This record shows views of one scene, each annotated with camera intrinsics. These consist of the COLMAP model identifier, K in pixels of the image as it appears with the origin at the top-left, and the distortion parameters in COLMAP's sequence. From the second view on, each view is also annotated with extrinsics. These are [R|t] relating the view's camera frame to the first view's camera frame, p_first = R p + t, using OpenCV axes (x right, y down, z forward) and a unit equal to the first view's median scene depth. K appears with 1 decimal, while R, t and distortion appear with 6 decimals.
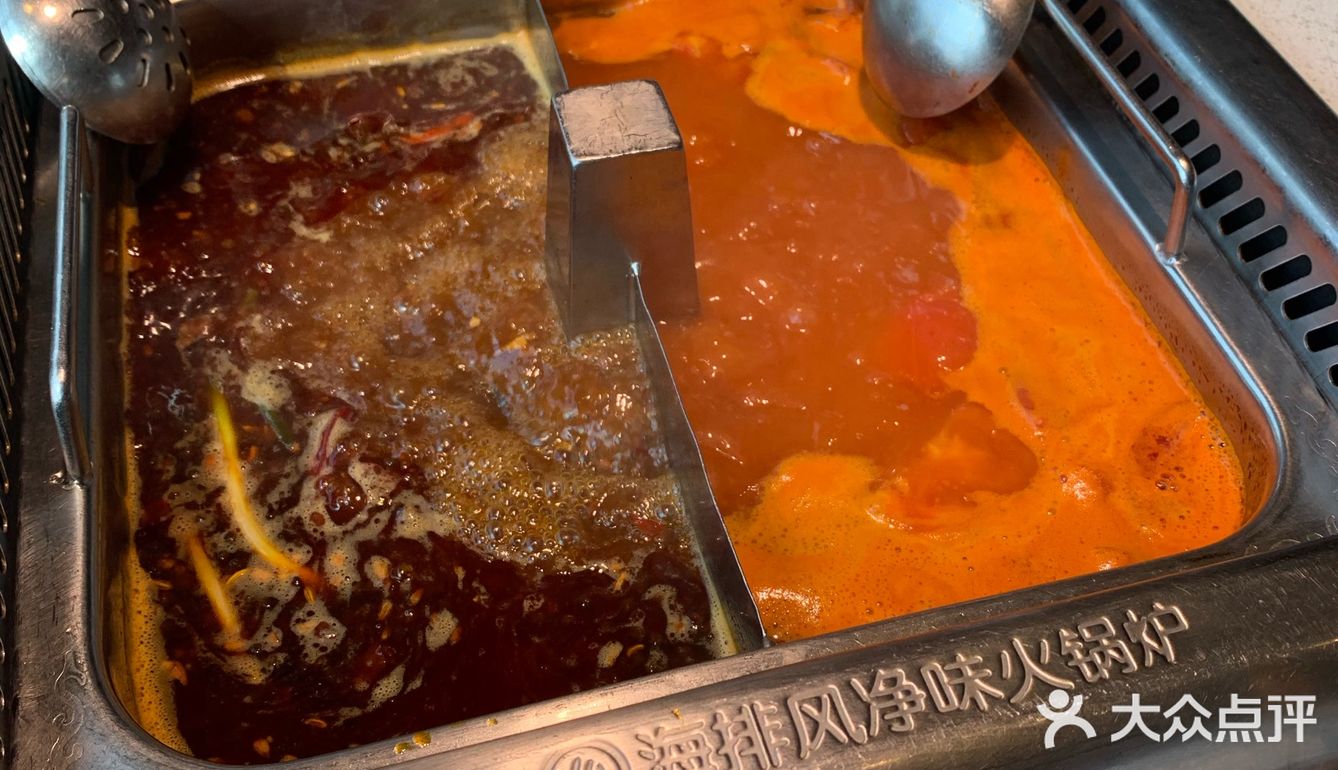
lens RADIAL K [[1297.8, 0, 669.0], [0, 1297.8, 385.0], [0, 0, 1]] dist [0.079739, -0.309643]
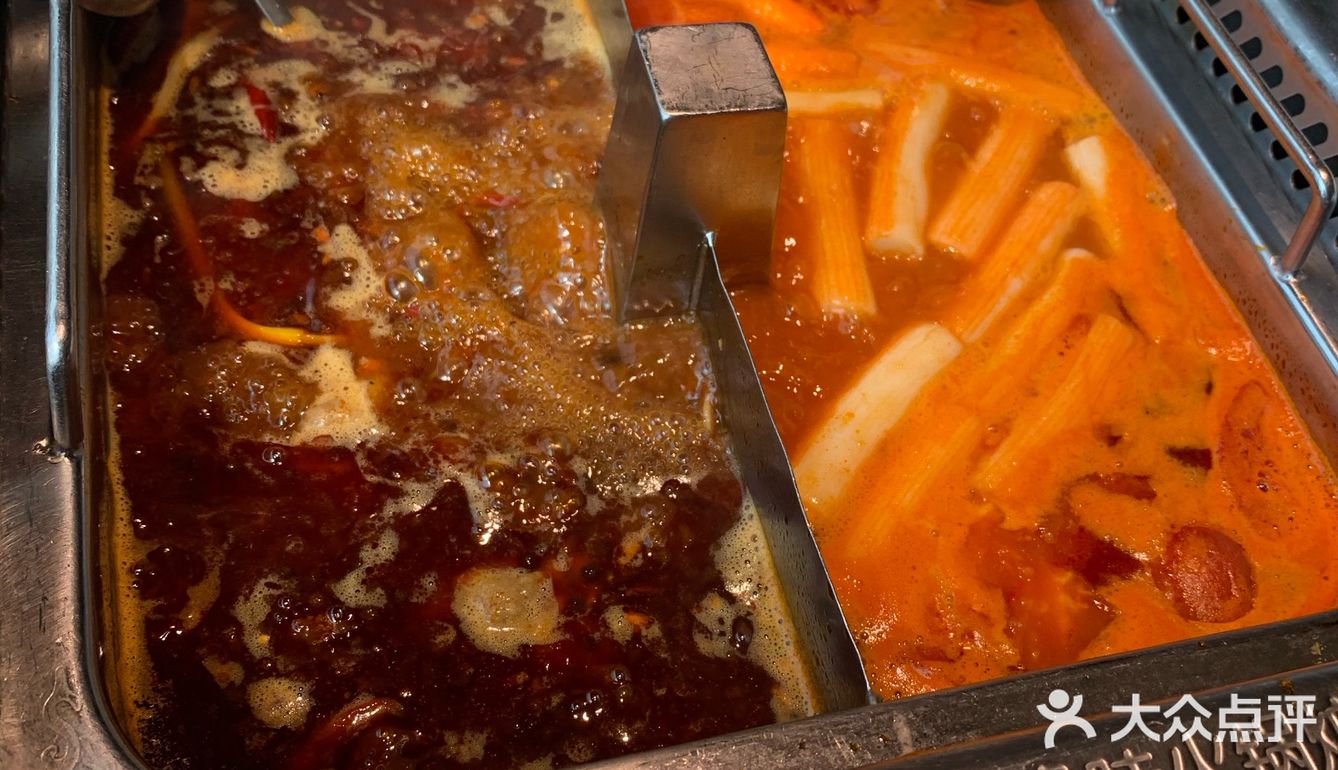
lens RADIAL K [[1297.8, 0, 669.0], [0, 1297.8, 385.0], [0, 0, 1]] dist [0.079739, -0.309643]
pose [[0.994509, 0.073553, 0.074441, -0.129569], [-0.078579, 0.994654, 0.066998, -0.055132], [-0.069115, -0.072480, 0.994972, 0.135740]]
